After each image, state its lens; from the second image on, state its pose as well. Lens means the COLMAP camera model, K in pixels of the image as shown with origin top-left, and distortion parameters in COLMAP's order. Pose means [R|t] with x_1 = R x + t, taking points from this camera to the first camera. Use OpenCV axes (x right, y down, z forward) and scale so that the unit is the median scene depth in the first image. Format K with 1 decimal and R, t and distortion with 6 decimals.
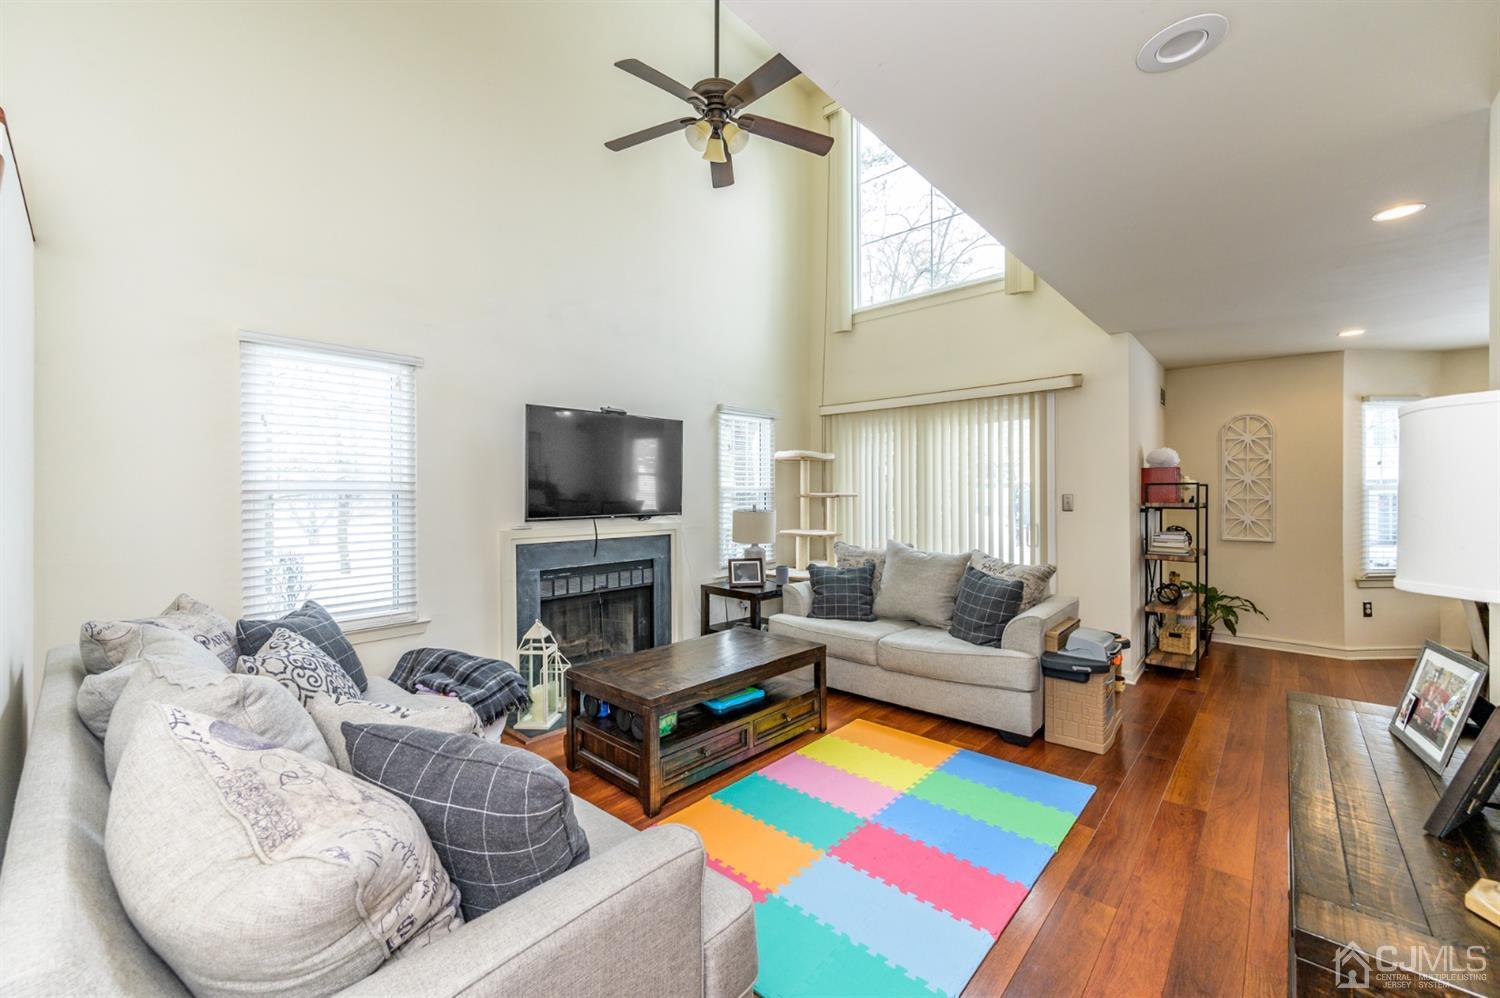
lens RADIAL K [[592.3, 0, 751.0], [0, 592.3, 488.8], [0, 0, 1]] dist [0.000989, 0.000617]
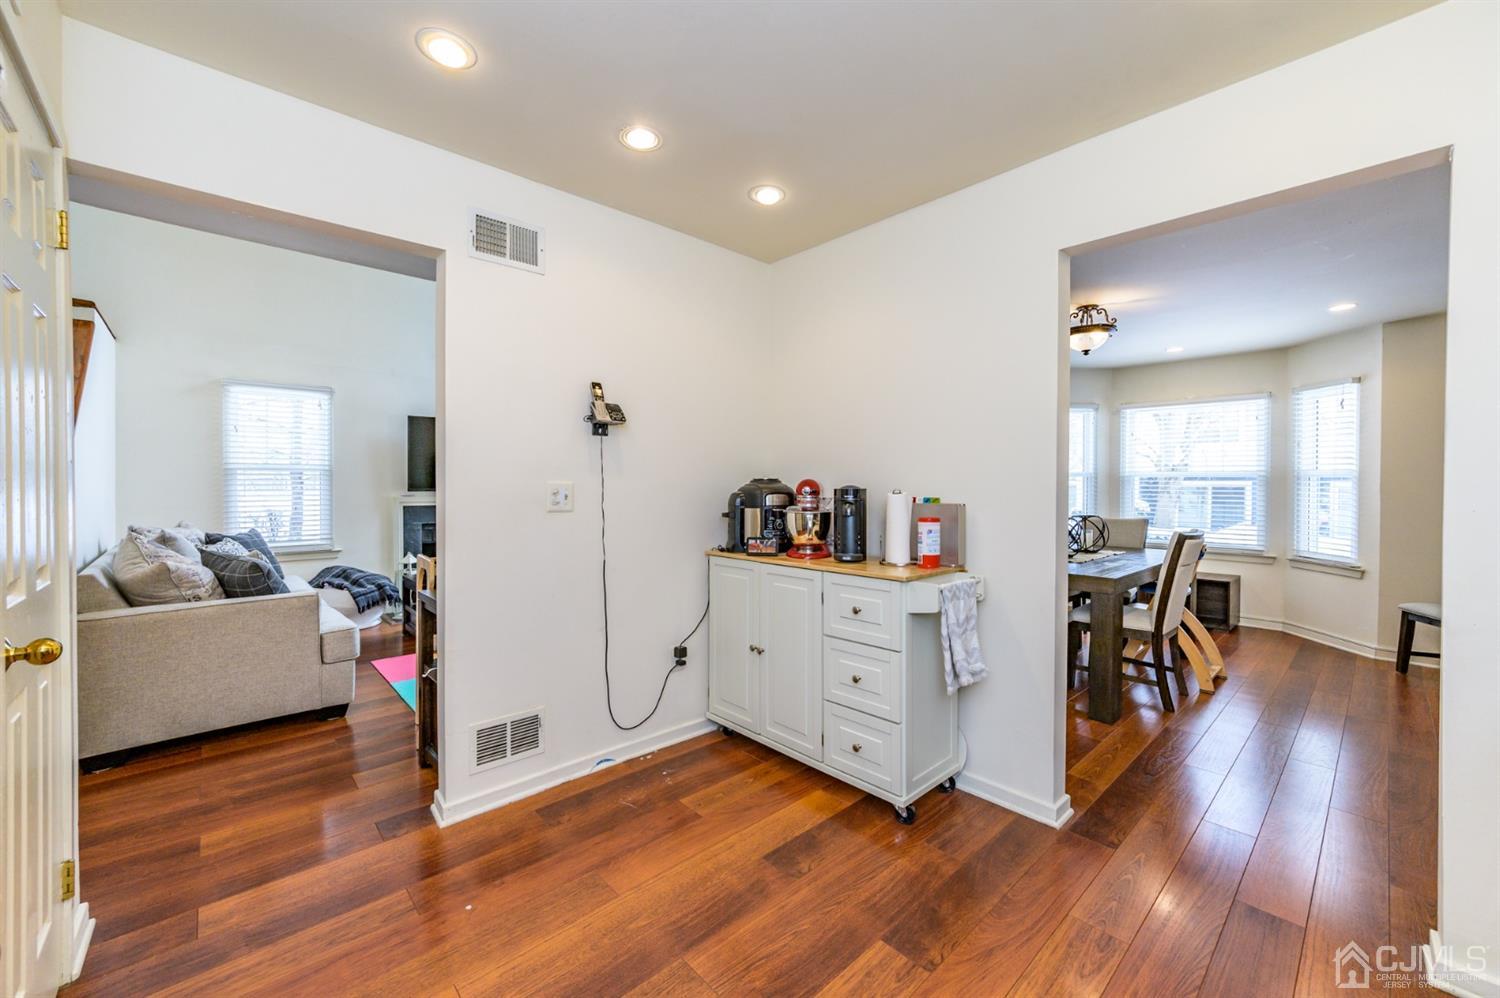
lens RADIAL K [[592.3, 0, 753.2], [0, 592.3, 500.1], [0, 0, 1]] dist [0.000989, 0.000617]
pose [[0.996517, 0.011432, -0.082599, 0.581098], [-0.008263, 0.999220, 0.038607, 0.009463], [0.082976, -0.037790, 0.995835, -0.426648]]
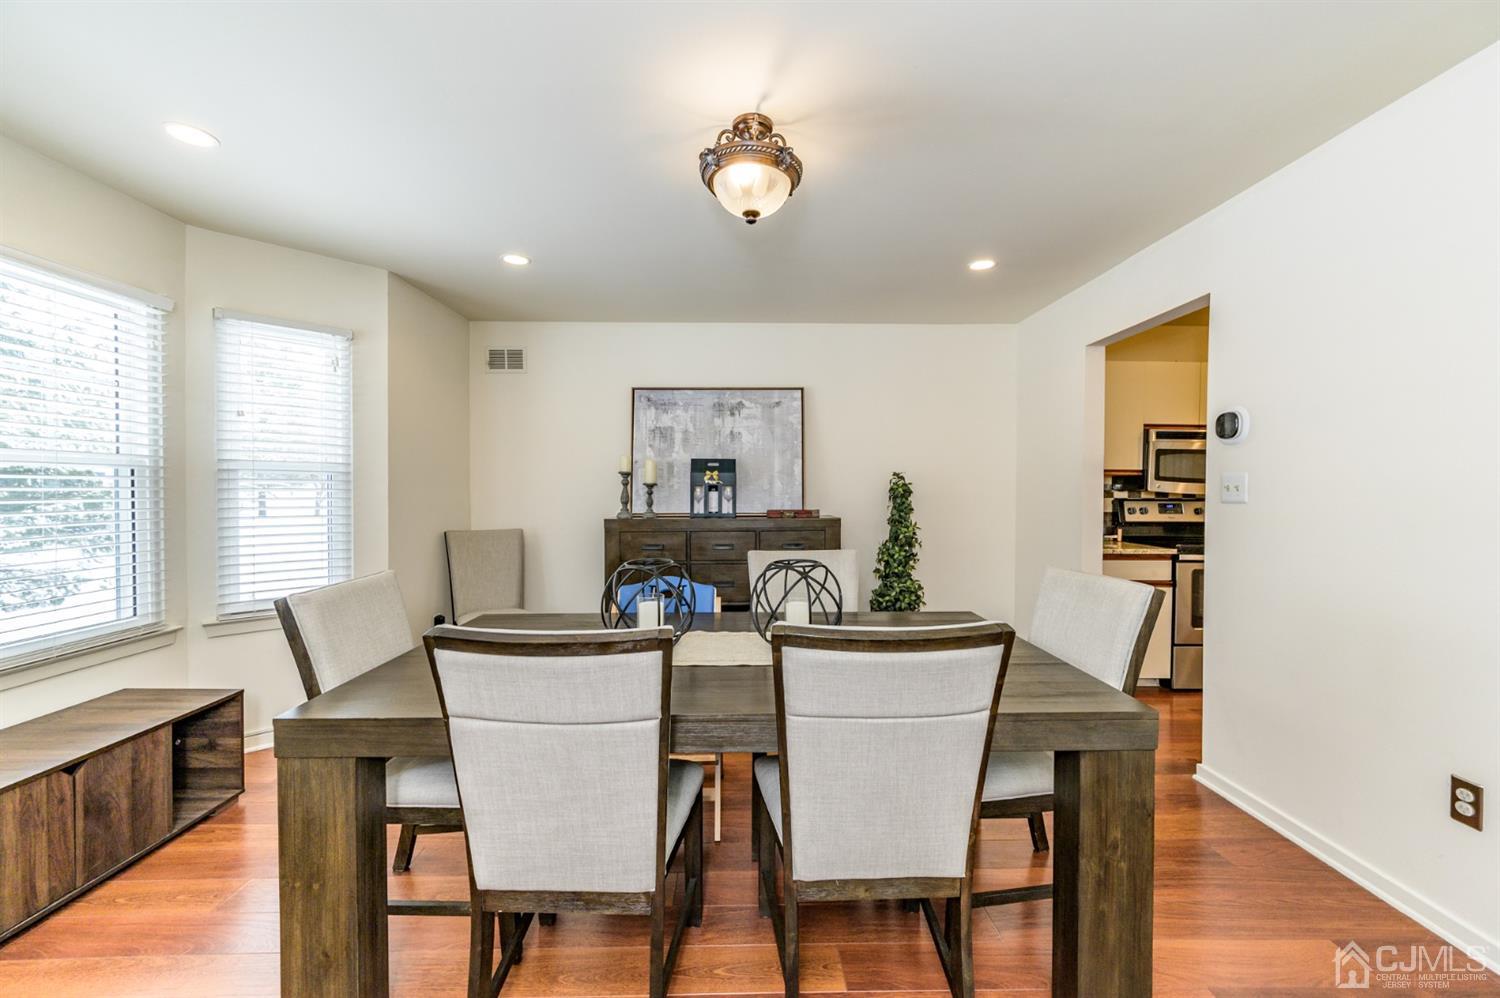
lens RADIAL K [[592.3, 0, 750.6], [0, 592.3, 502.3], [0, 0, 1]] dist [0.000989, 0.000617]
pose [[-0.683865, -0.010134, 0.729538, 0.700484], [-0.001374, 0.999920, 0.012601, 0.024444], [-0.729607, 0.007615, -0.683824, 0.943624]]
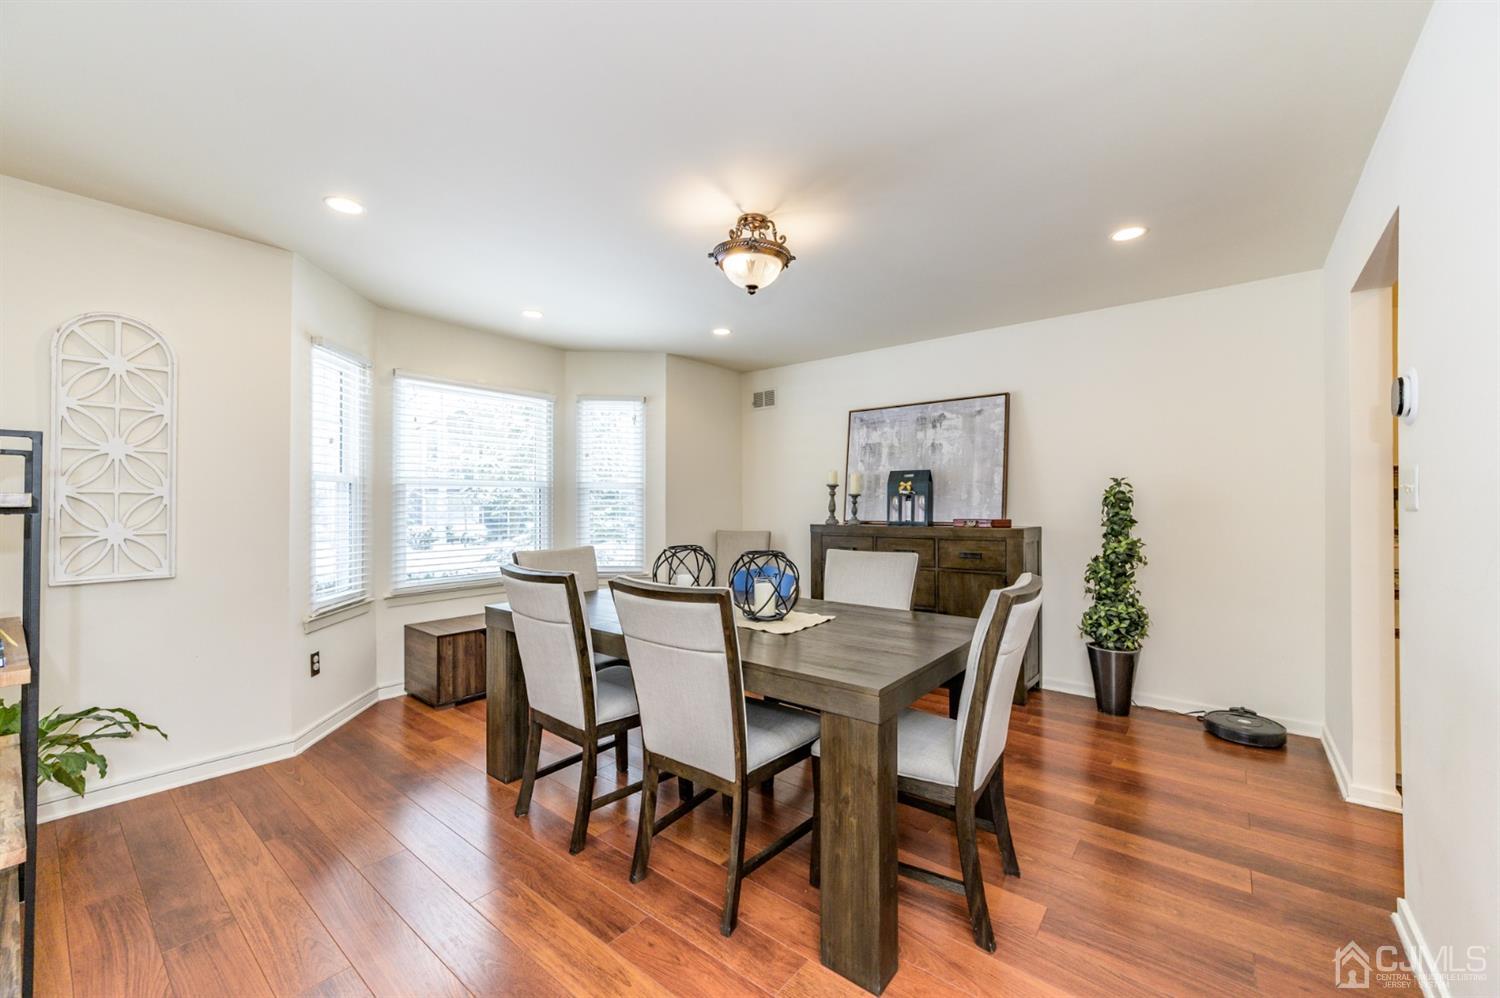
lens RADIAL K [[592.3, 0, 742.9], [0, 592.3, 504.5], [0, 0, 1]] dist [0.000989, 0.000617]
pose [[-0.050502, 0.005059, 0.998711, 0.421089], [-0.006939, 0.999961, -0.005416, 0.033215], [-0.998700, -0.007203, -0.050465, 0.653213]]
